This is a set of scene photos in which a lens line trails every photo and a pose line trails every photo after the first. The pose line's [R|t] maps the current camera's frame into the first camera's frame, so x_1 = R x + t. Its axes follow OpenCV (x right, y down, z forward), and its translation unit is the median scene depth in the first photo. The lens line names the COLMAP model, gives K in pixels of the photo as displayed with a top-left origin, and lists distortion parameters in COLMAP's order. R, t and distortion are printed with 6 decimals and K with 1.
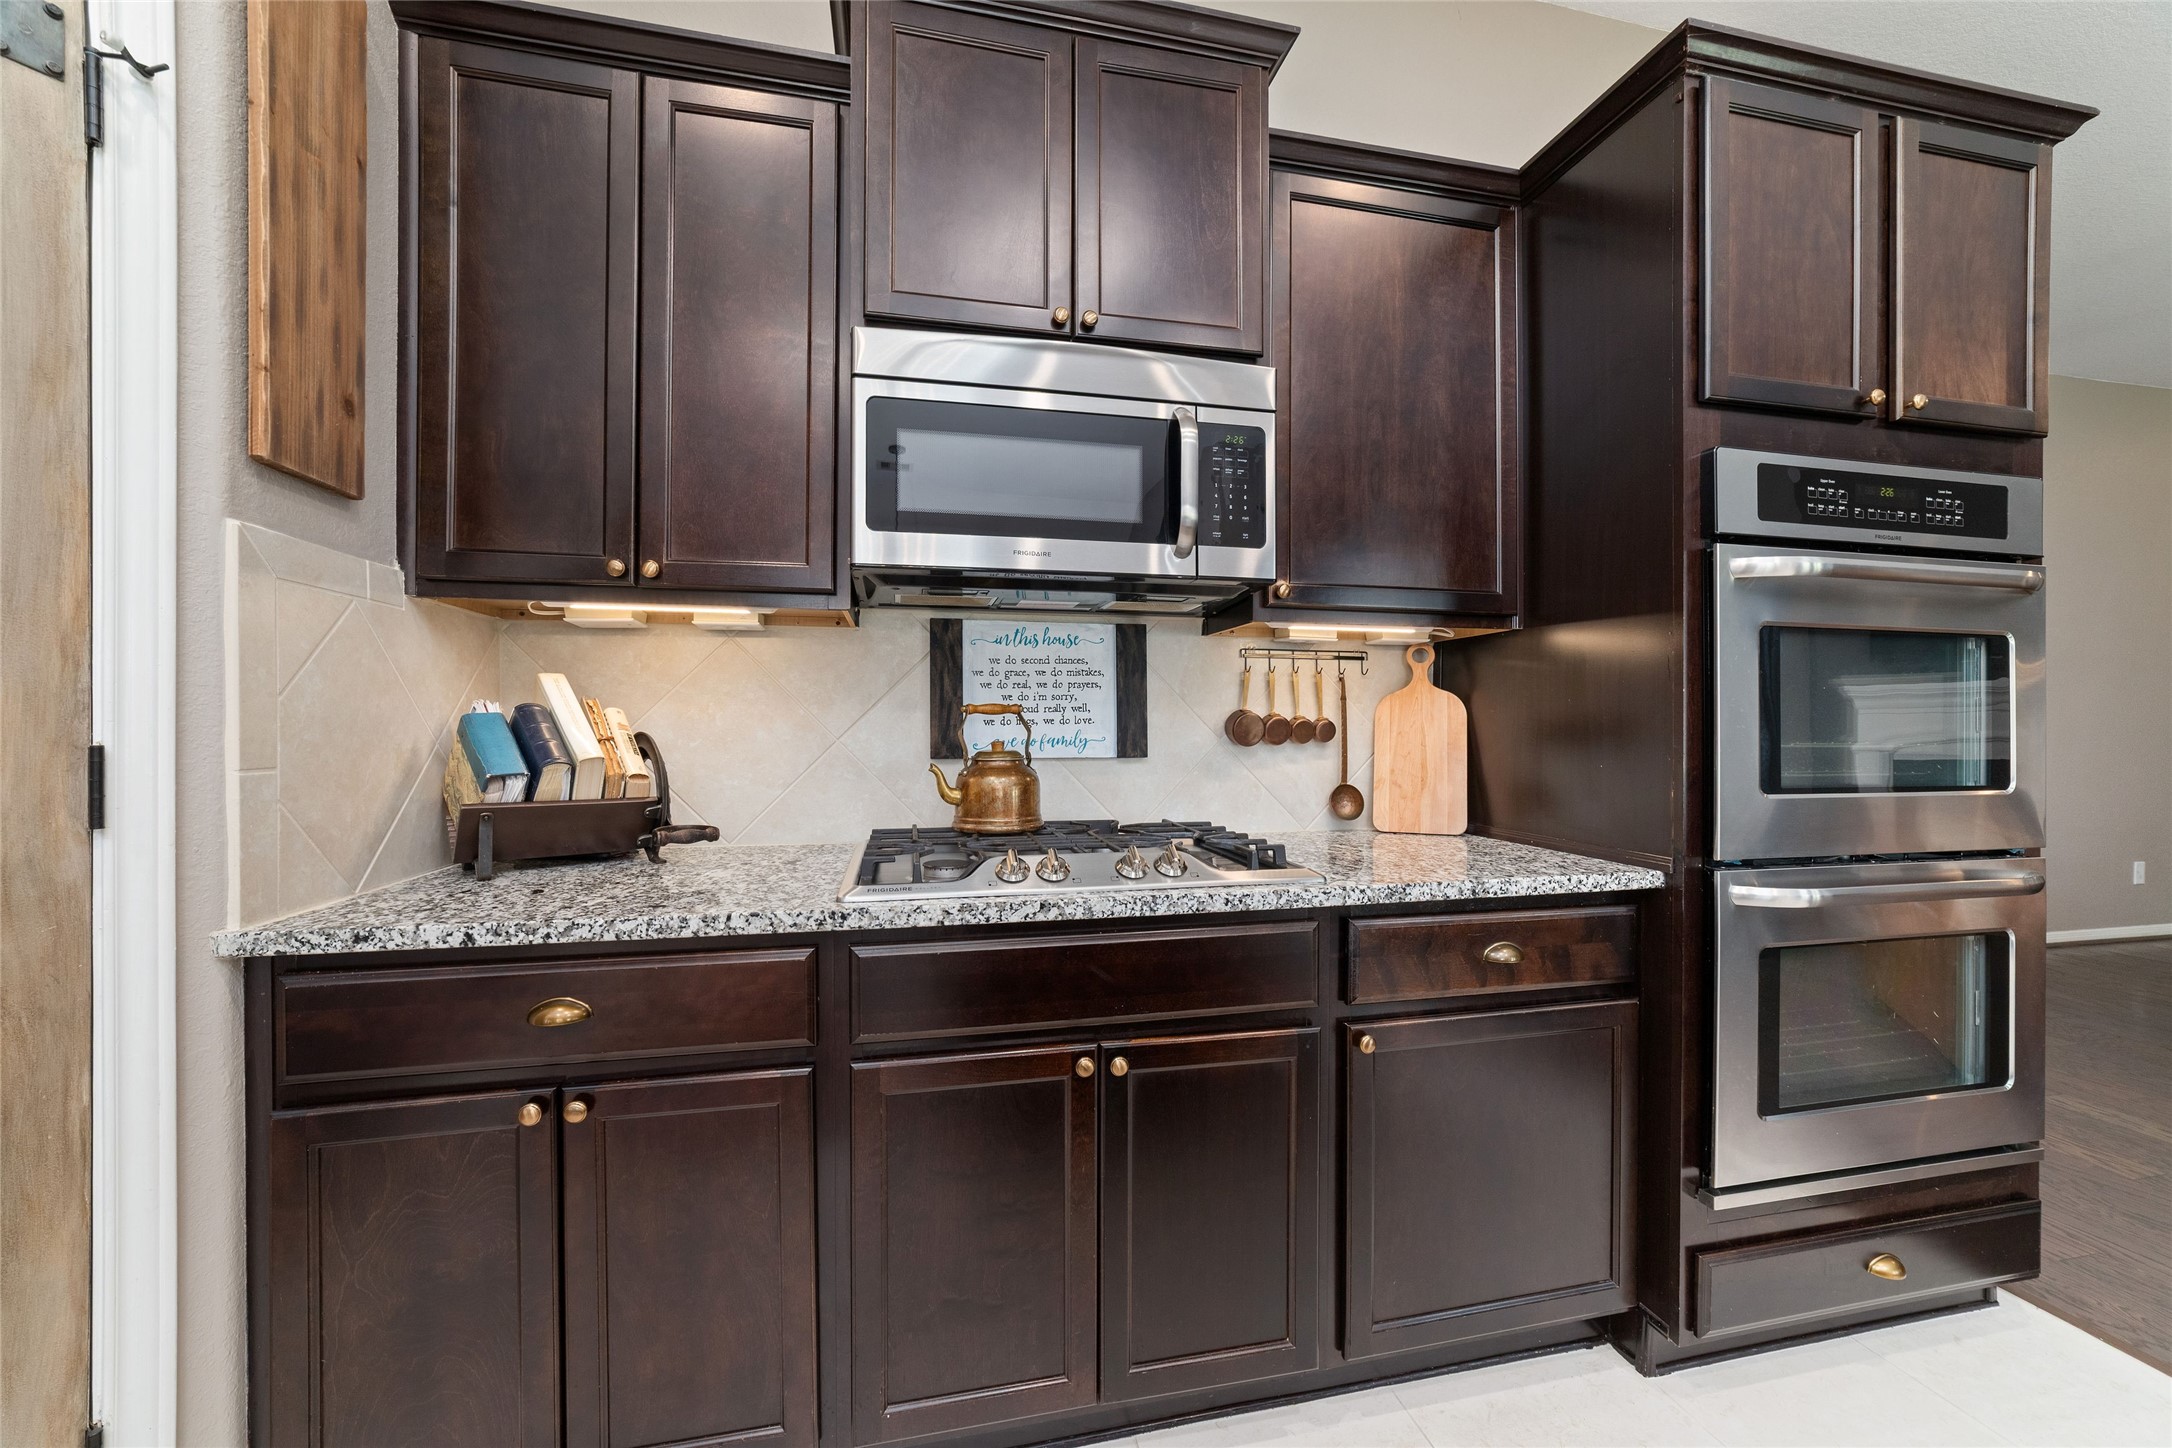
lens RADIAL K [[834.3, 0, 1095.7], [0, 834.3, 723.6], [0, 0, 1]] dist [-0.025199, 0.010285]
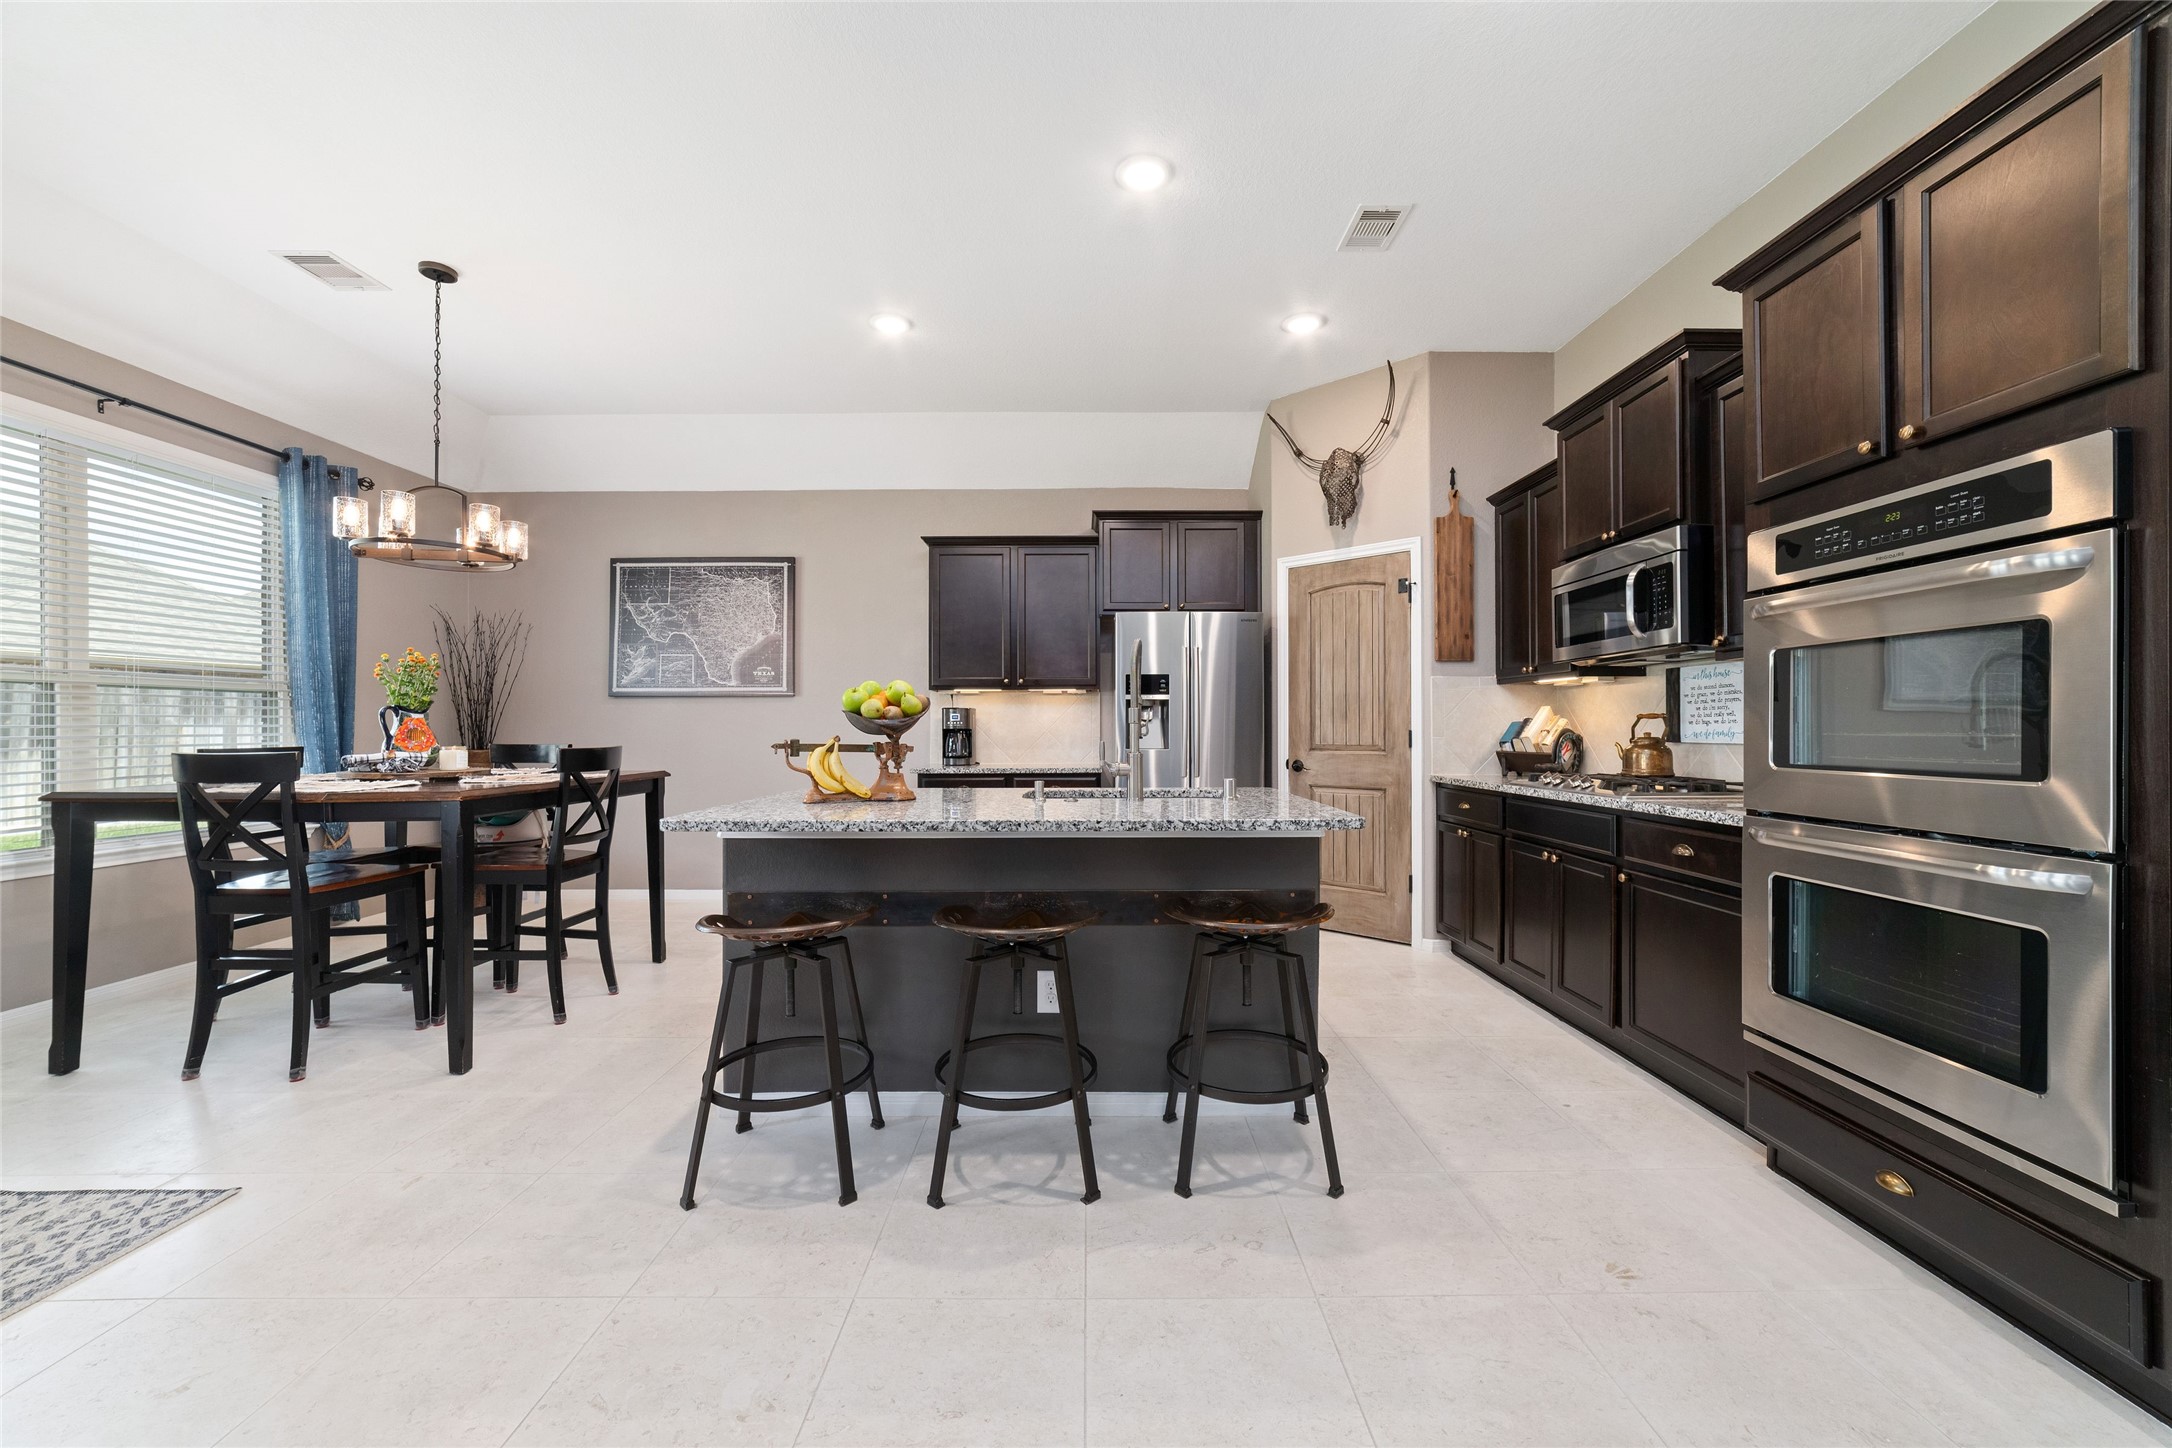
lens RADIAL K [[834.3, 0, 1095.7], [0, 834.3, 723.6], [0, 0, 1]] dist [-0.025199, 0.010285]
pose [[-0.206314, -0.009991, -0.978435, 2.220730], [-0.001668, 0.999950, -0.009859, 0.023532], [0.978485, -0.000403, -0.206320, 0.127093]]
